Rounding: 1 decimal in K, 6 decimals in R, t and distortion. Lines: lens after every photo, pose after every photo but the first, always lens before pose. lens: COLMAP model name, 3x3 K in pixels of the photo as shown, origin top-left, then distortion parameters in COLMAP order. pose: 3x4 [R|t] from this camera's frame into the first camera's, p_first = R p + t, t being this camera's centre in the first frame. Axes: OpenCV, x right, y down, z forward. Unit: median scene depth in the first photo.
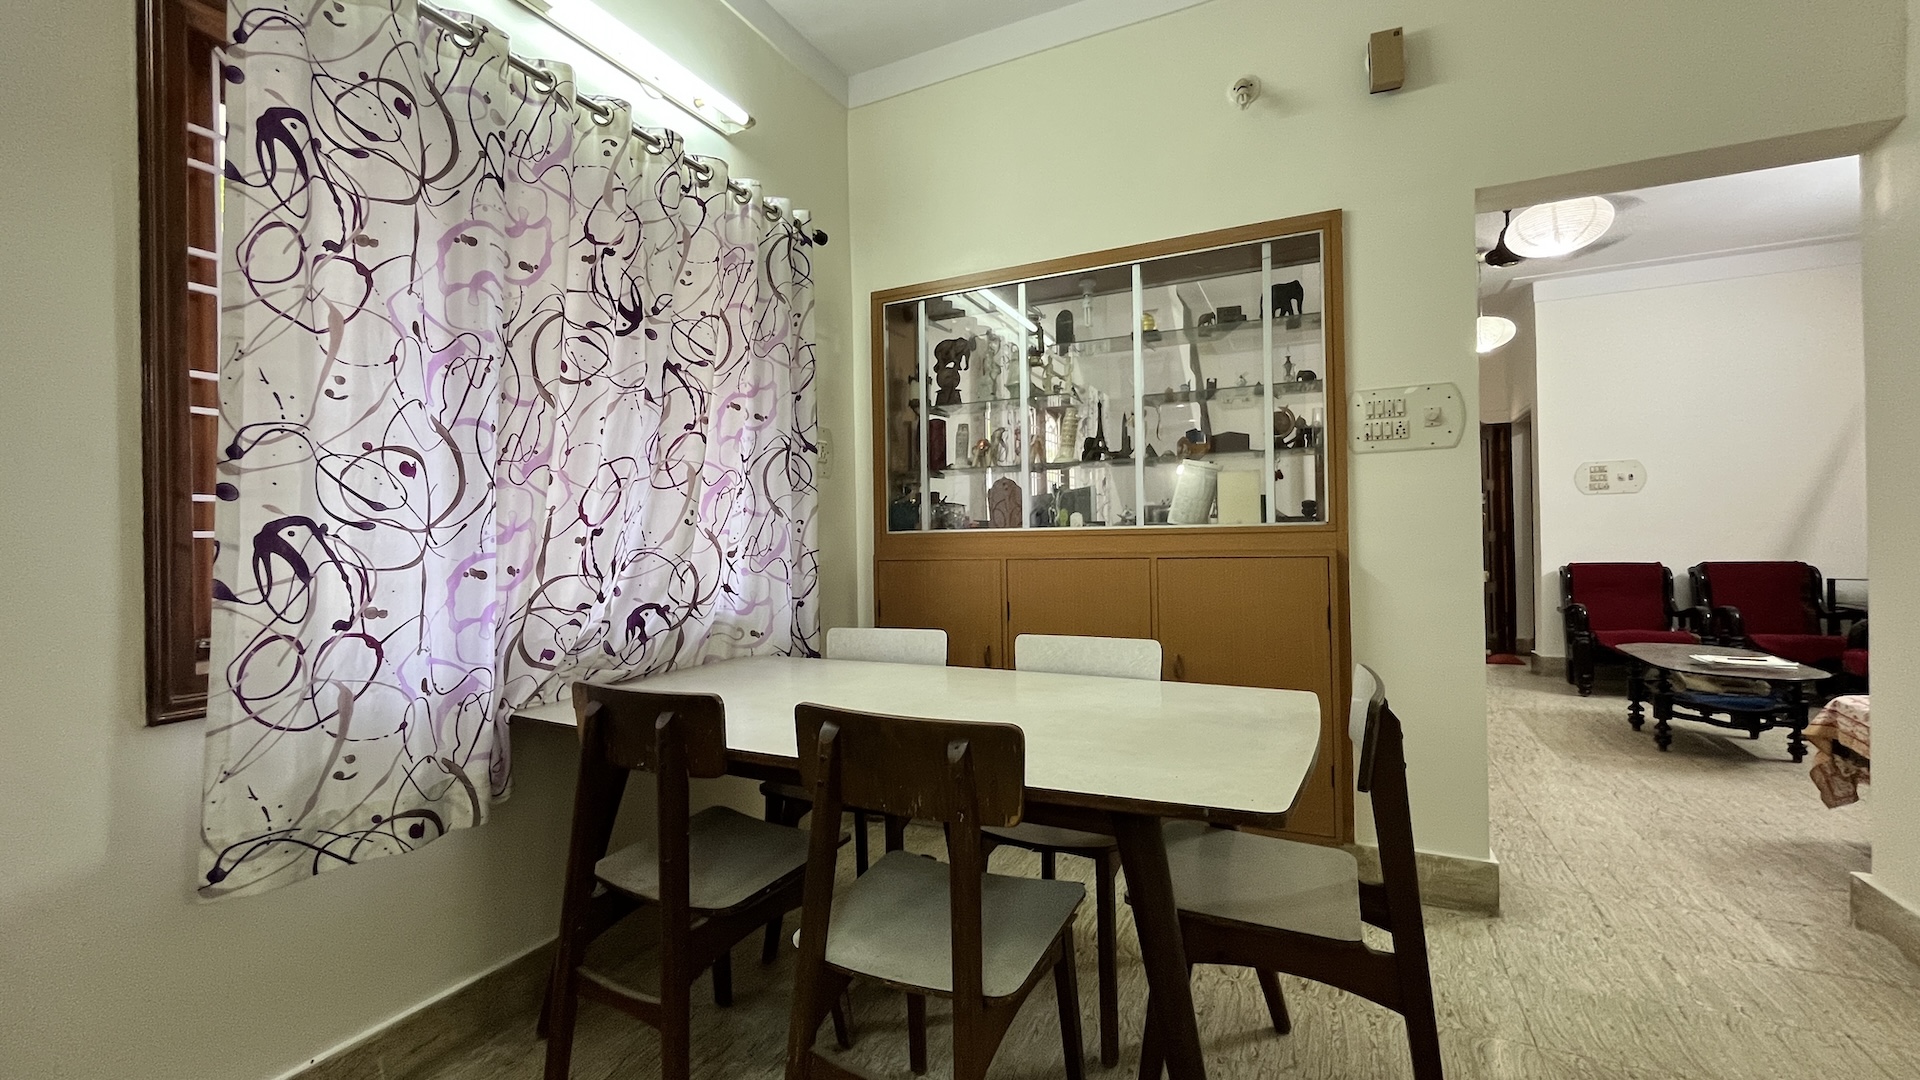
lens RADIAL K [[771.7, 0, 960.0], [0, 771.7, 540.0], [0, 0, 1]] dist [-0.001846, -0.000693]
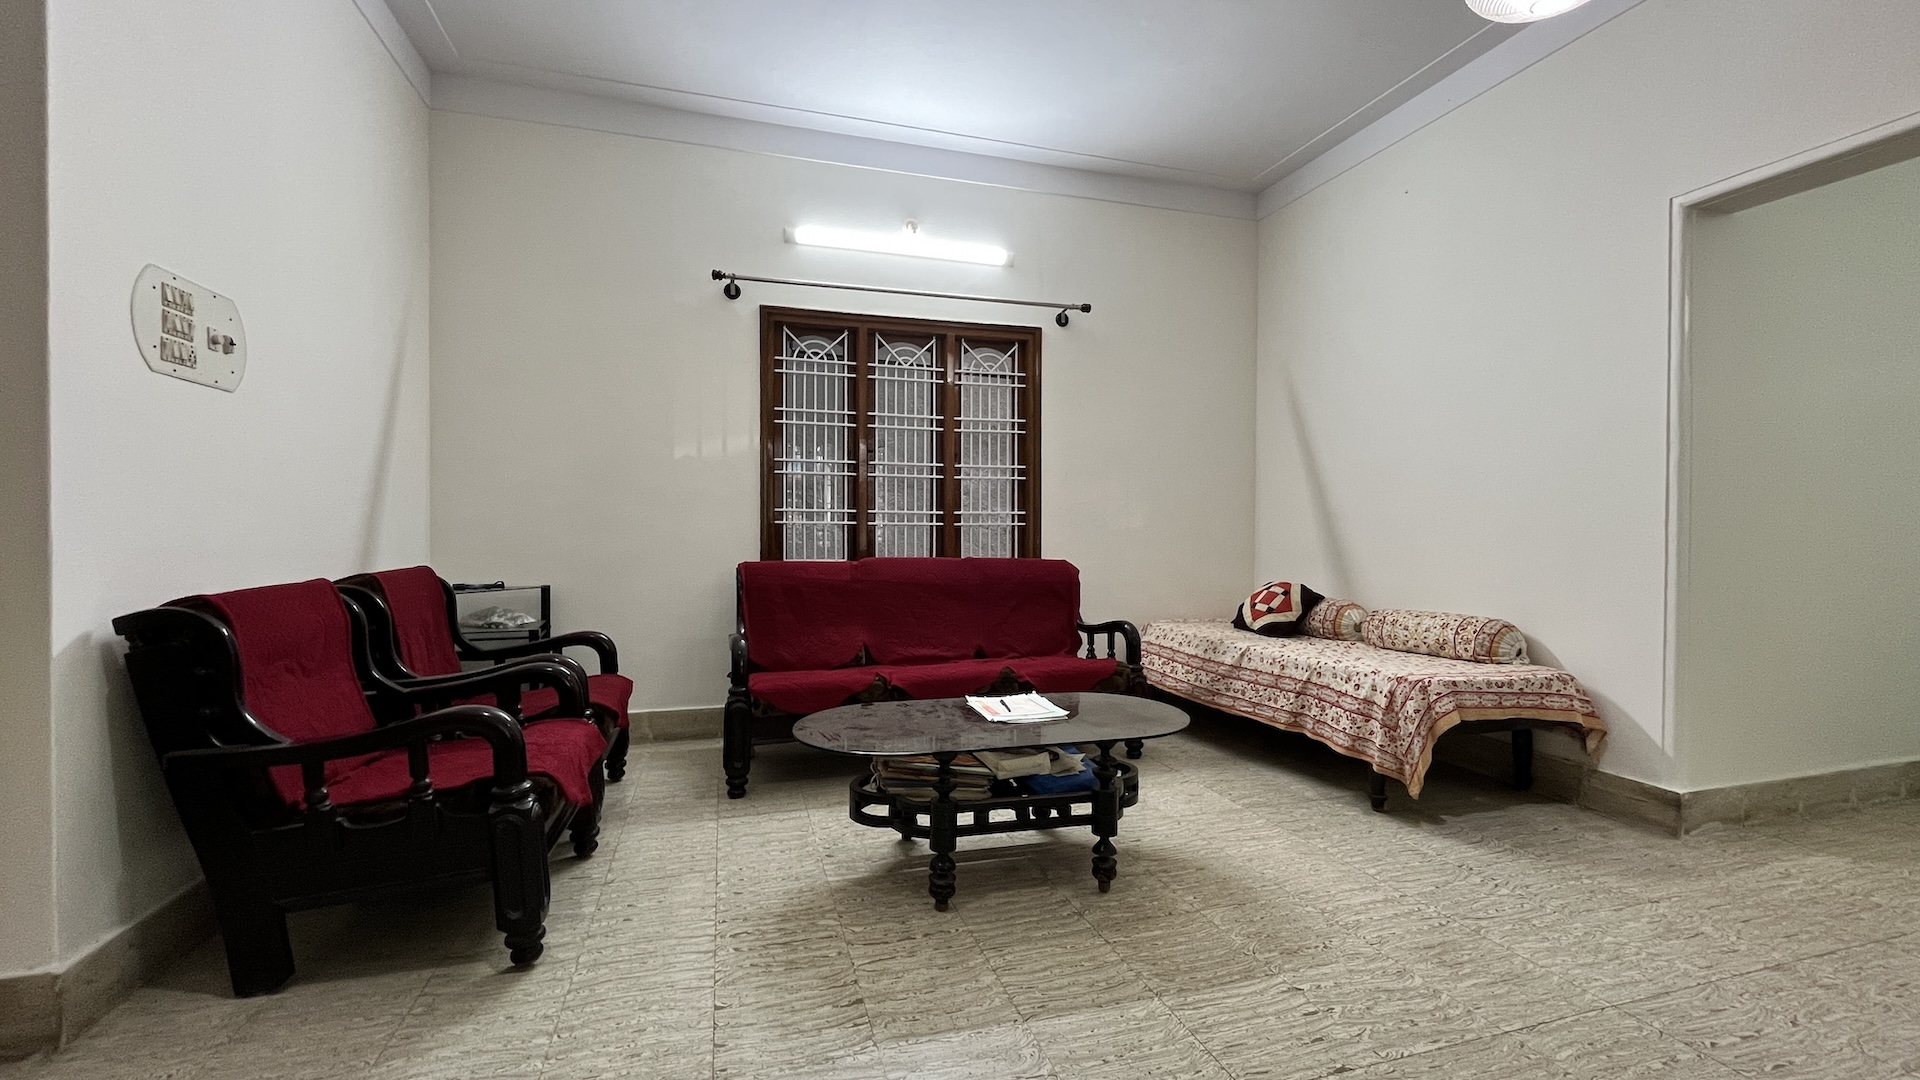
lens RADIAL K [[771.7, 0, 960.0], [0, 771.7, 540.0], [0, 0, 1]] dist [-0.001846, -0.000693]
pose [[-0.677365, 0.003893, 0.735636, 0.734255], [0.006620, 0.999978, 0.000804, 0.017830], [-0.735617, 0.005414, -0.677376, 1.892922]]
